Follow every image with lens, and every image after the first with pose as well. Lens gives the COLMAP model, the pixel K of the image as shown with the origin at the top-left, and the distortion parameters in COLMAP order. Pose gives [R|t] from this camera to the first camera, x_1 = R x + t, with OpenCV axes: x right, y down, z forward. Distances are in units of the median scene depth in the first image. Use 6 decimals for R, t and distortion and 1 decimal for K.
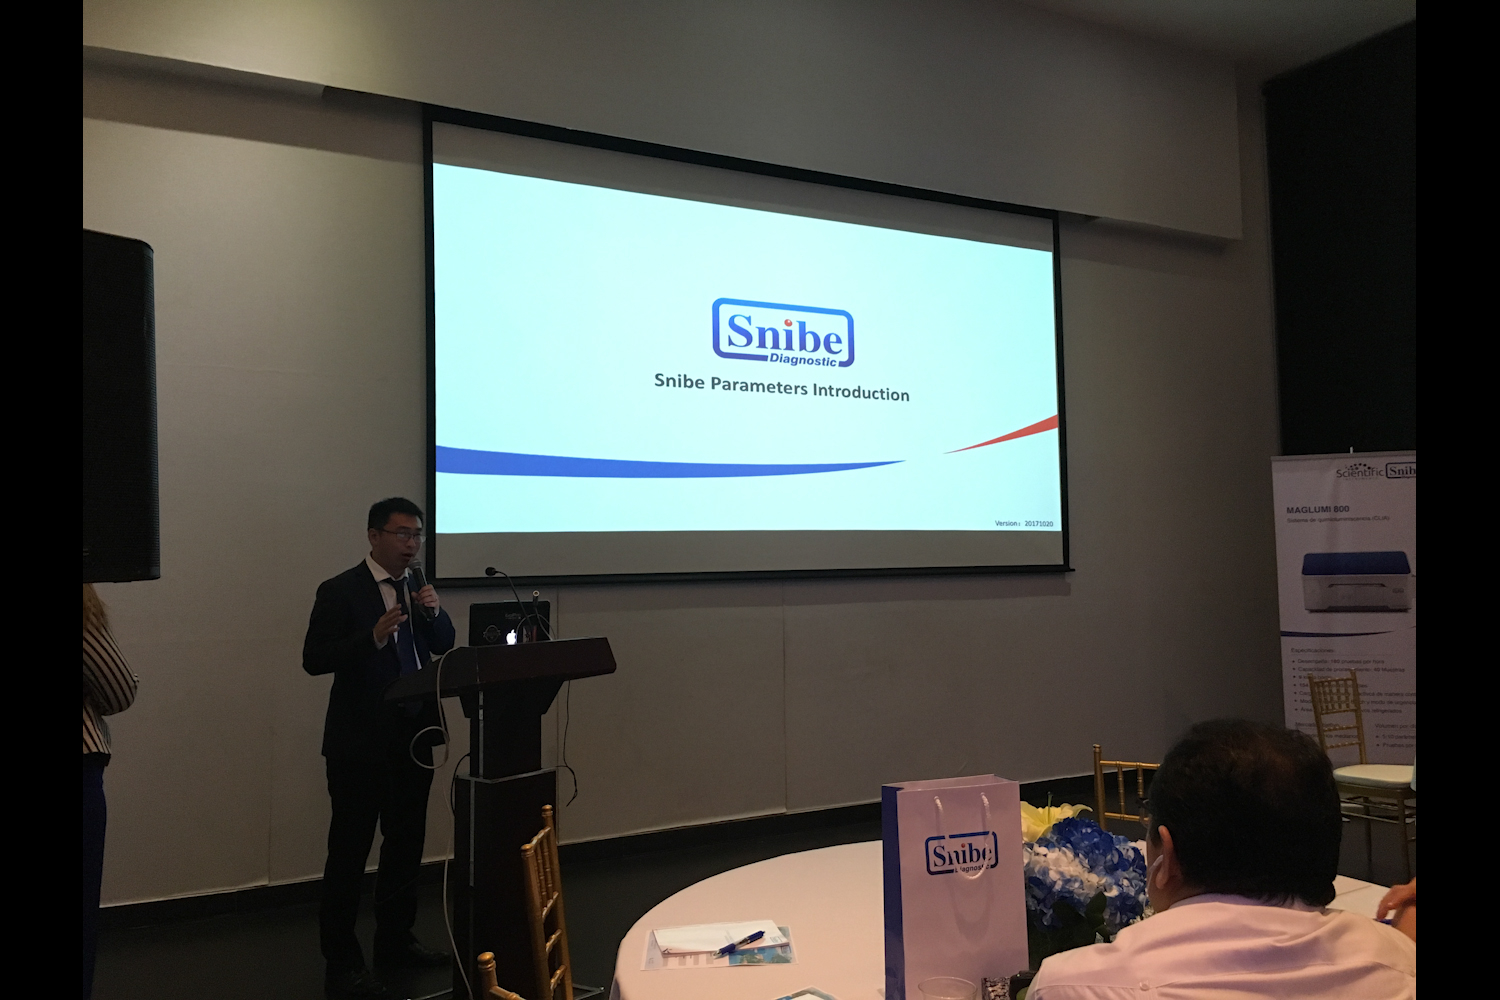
lens RADIAL K [[1236.9, 0, 726.3], [0, 1236.9, 496.7], [0, 0, 1]] dist [0.089575, -0.120862]
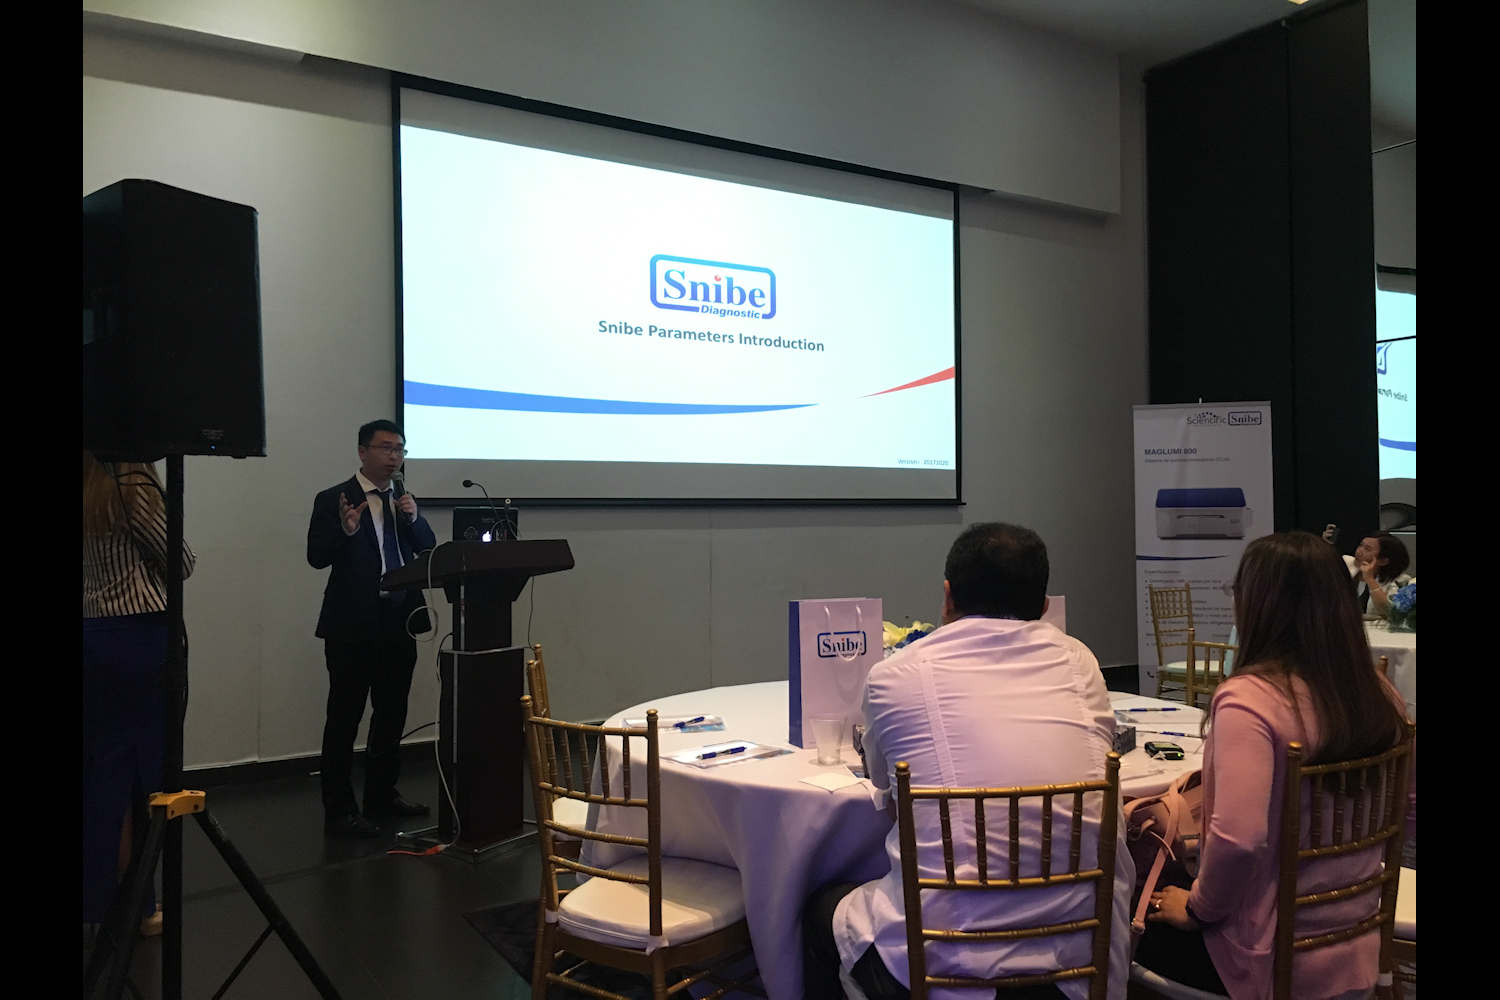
lens RADIAL K [[1236.9, 0, 734.2], [0, 1236.9, 504.7], [0, 0, 1]] dist [0.089575, -0.120862]
pose [[0.997410, 0.010872, 0.071095, -0.012616], [-0.013863, 0.999033, 0.041717, 0.017154], [-0.070572, -0.042595, 0.996597, -0.126149]]
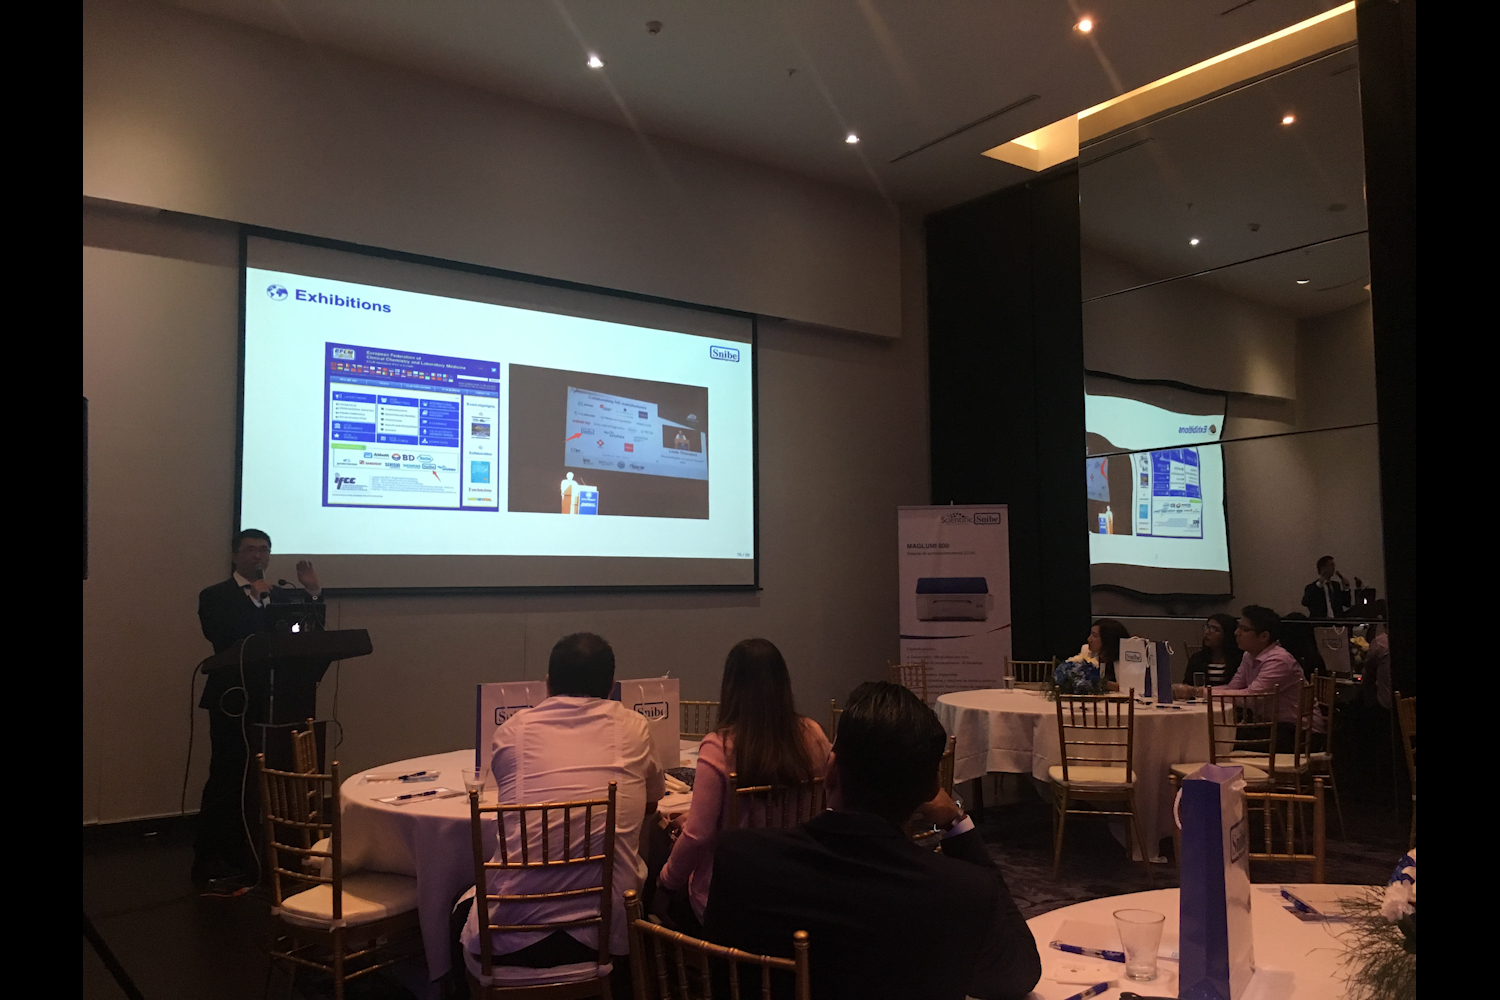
lens RADIAL K [[1236.9, 0, 747.5], [0, 1236.9, 502.6], [0, 0, 1]] dist [0.089575, -0.120862]
pose [[0.988159, 0.021840, 0.151872, 0.073366], [-0.019505, 0.999668, -0.016844, -0.010427], [-0.152190, 0.013682, 0.988257, -0.308199]]
